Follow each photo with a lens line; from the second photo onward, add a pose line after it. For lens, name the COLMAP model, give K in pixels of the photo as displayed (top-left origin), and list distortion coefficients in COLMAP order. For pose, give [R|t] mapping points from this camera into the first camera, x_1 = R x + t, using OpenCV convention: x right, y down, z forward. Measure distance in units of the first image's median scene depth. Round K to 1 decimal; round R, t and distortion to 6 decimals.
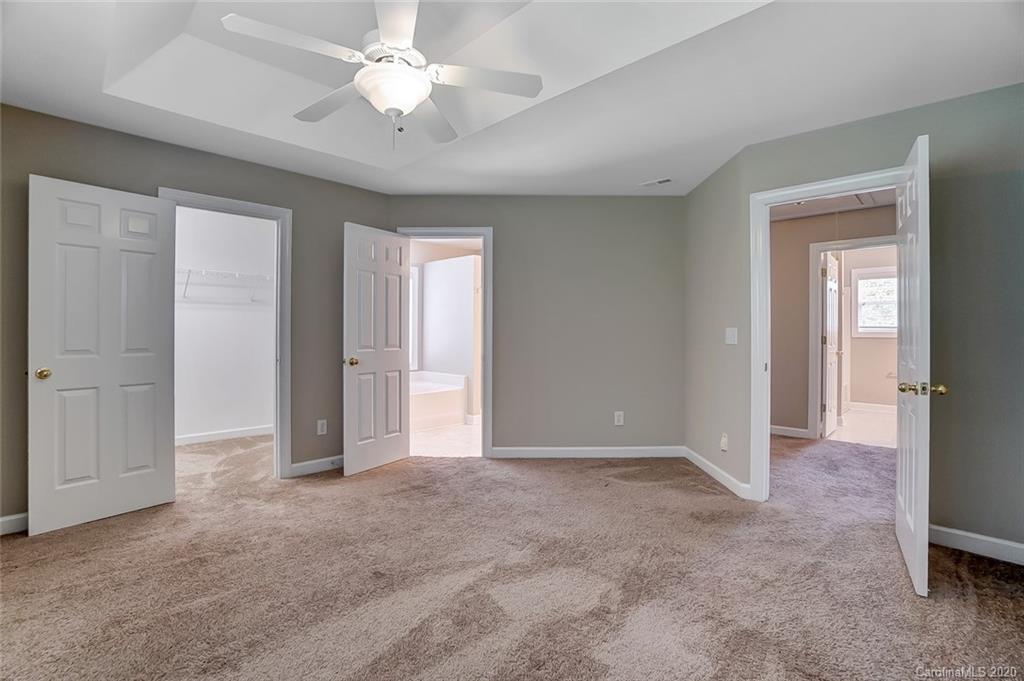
lens RADIAL K [[456.9, 0, 513.4], [0, 456.9, 332.0], [0, 0, 1]] dist [-0.062725, 0.021053]
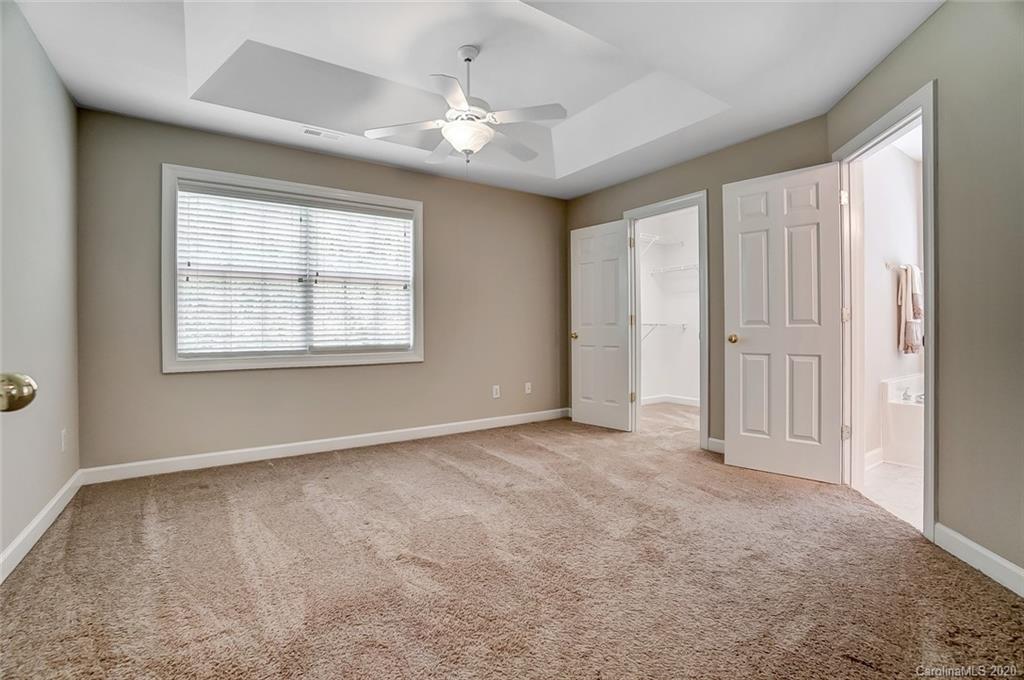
lens RADIAL K [[464.5, 0, 509.3], [0, 464.5, 332.4], [0, 0, 1]] dist [-0.060814, 0.023248]
pose [[-0.206571, 0.002903, -0.978427, 0.624922], [0.015247, 0.999884, -0.000253, 0.046898], [0.978313, -0.014970, -0.206591, 0.766849]]
